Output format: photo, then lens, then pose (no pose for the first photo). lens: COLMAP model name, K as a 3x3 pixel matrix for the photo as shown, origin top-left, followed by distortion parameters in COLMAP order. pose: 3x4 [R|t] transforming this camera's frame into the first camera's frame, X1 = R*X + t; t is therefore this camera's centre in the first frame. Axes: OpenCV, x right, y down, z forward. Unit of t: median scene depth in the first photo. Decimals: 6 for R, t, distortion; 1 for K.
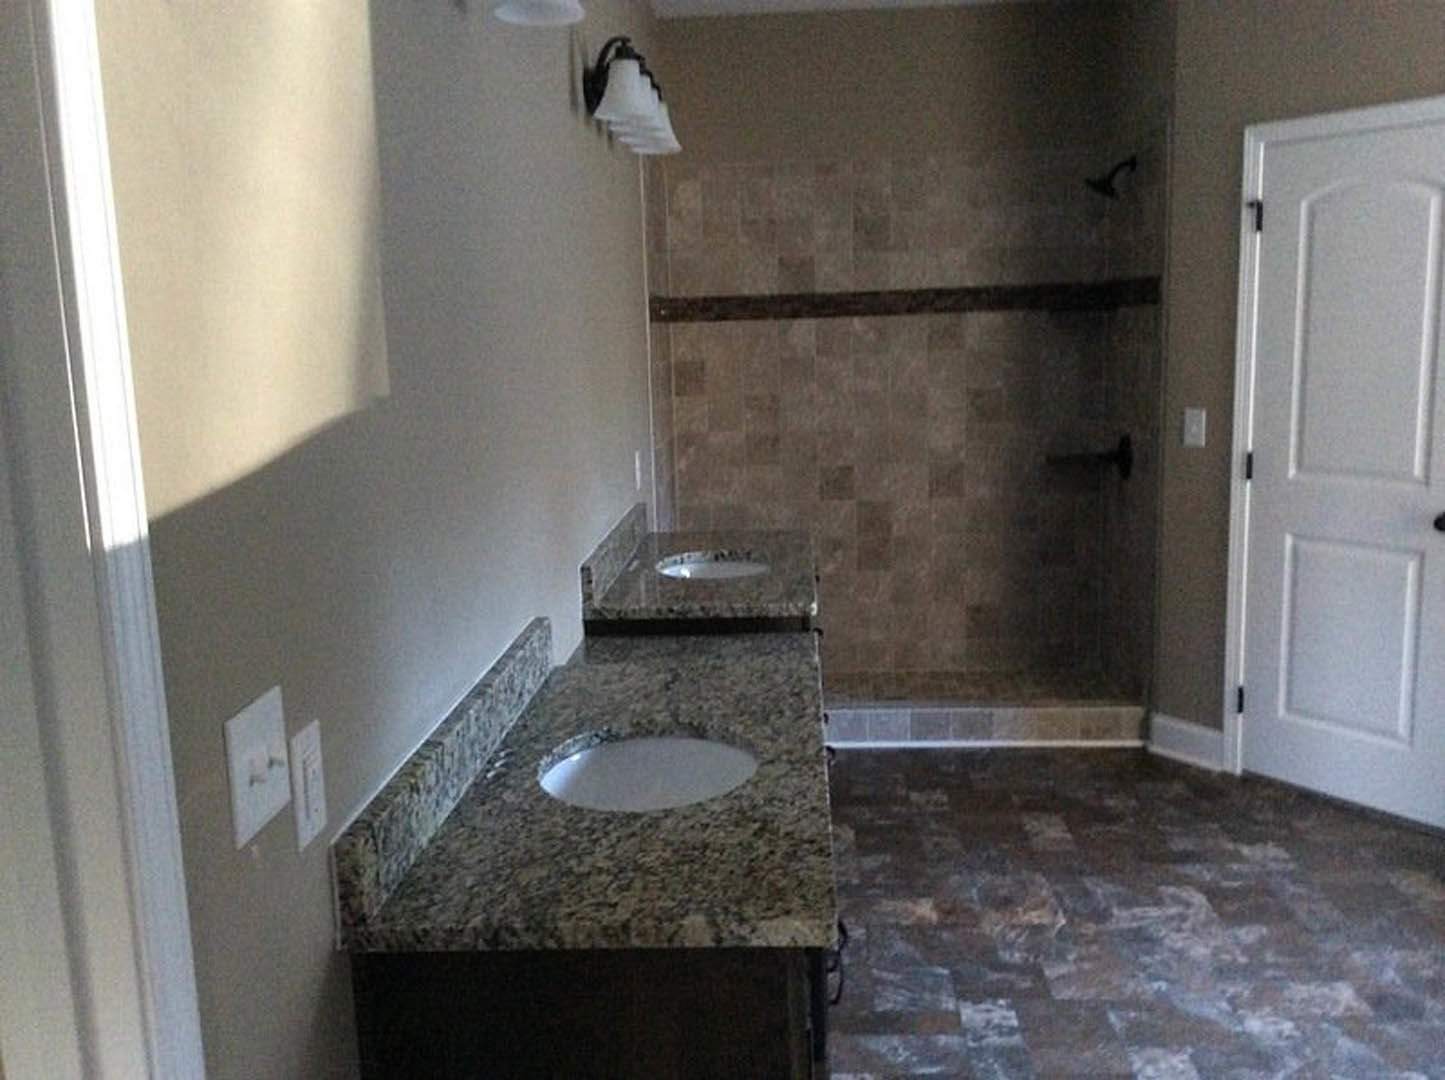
lens RADIAL K [[1338.7, 0, 719.2], [0, 1338.7, 533.1], [0, 0, 1]] dist [0.015677, 0.000000]
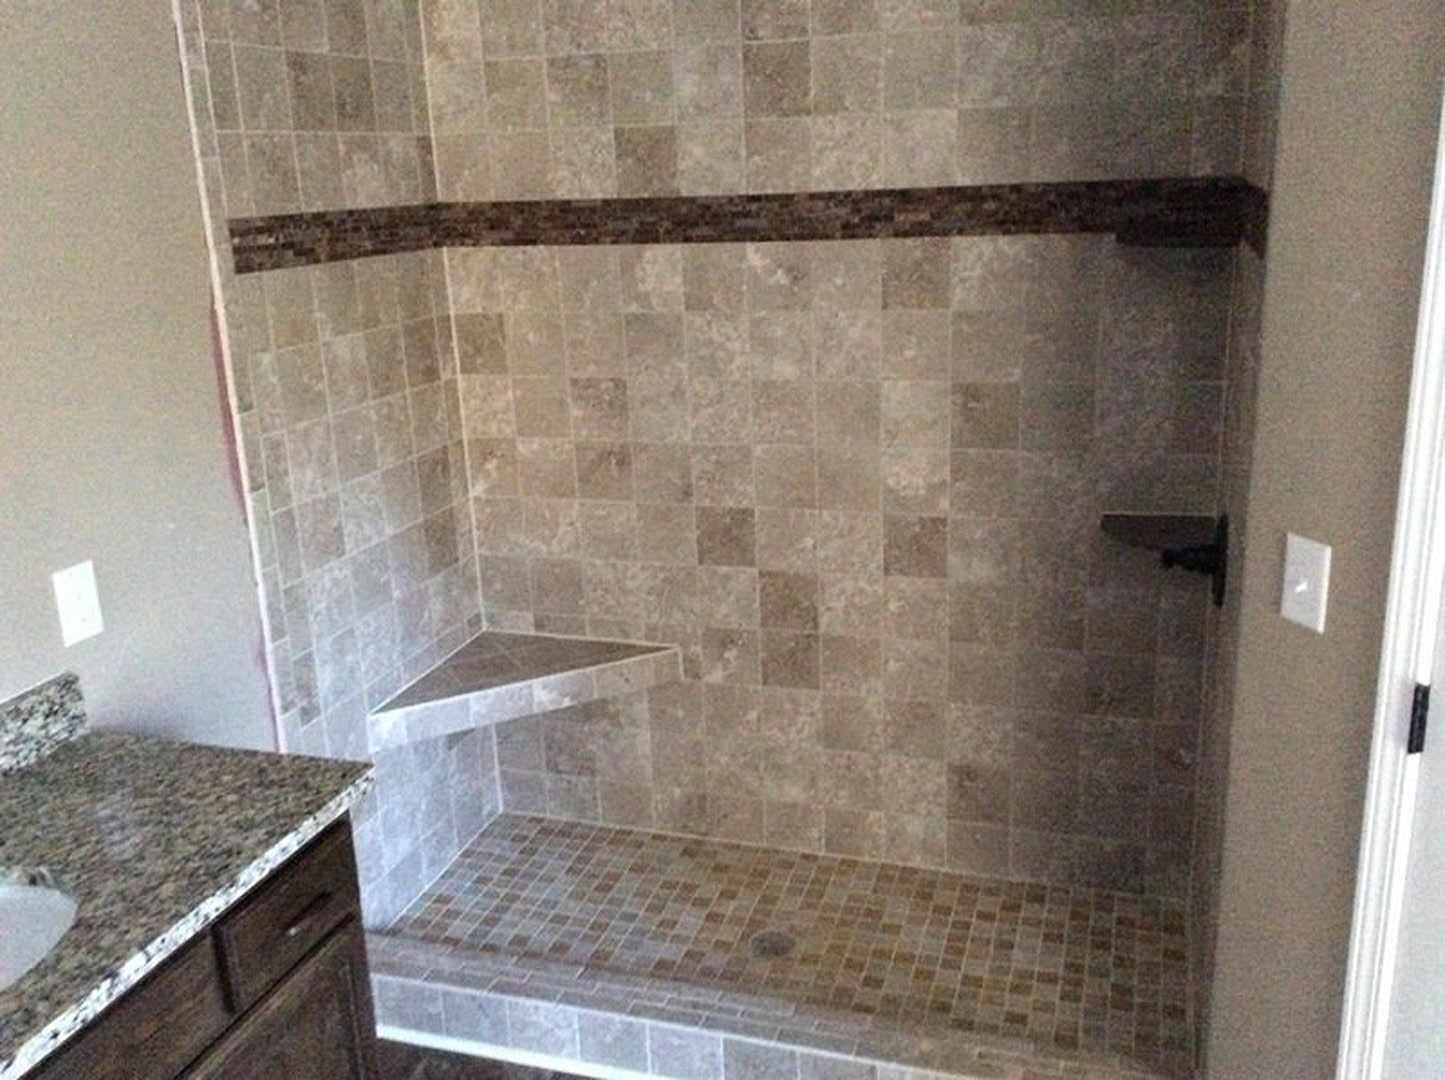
lens RADIAL K [[1338.7, 0, 727.0], [0, 1338.7, 552.6], [0, 0, 1]] dist [0.015677, 0.000000]
pose [[0.971404, 0.063139, -0.228885, 0.222859], [-0.031994, 0.990011, 0.137312, -0.110600], [0.235268, -0.126063, 0.963720, 0.458943]]
